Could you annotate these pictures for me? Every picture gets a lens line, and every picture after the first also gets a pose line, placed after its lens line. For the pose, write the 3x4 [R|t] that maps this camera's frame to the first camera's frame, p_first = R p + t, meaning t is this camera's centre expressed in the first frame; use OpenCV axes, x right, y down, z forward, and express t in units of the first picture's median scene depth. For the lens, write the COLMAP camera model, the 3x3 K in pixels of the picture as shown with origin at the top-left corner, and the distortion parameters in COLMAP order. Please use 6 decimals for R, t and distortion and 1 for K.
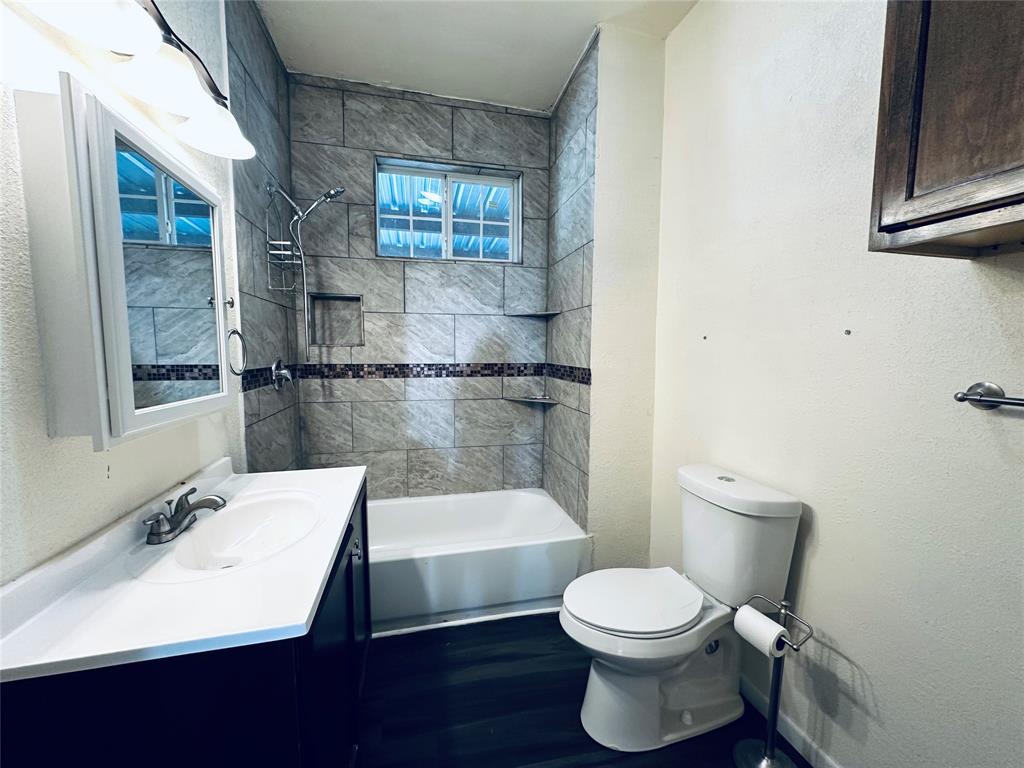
lens RADIAL K [[408.1, 0, 516.4], [0, 408.1, 383.7], [0, 0, 1]] dist [-0.008523, 0.000971]
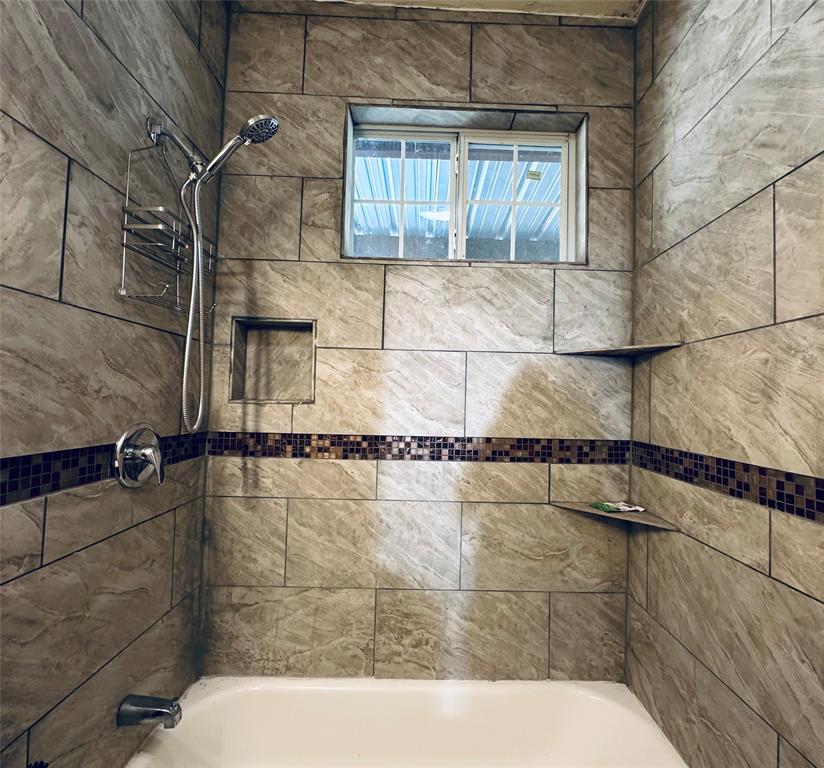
lens RADIAL K [[401.1, 0, 418.9], [0, 401.1, 384.4], [0, 0, 1]] dist [0.002887, 0.000343]
pose [[0.968045, 0.008889, -0.250620, -0.075411], [-0.041275, 0.991390, -0.124265, -0.052096], [0.247357, 0.130639, 0.960077, 0.454013]]
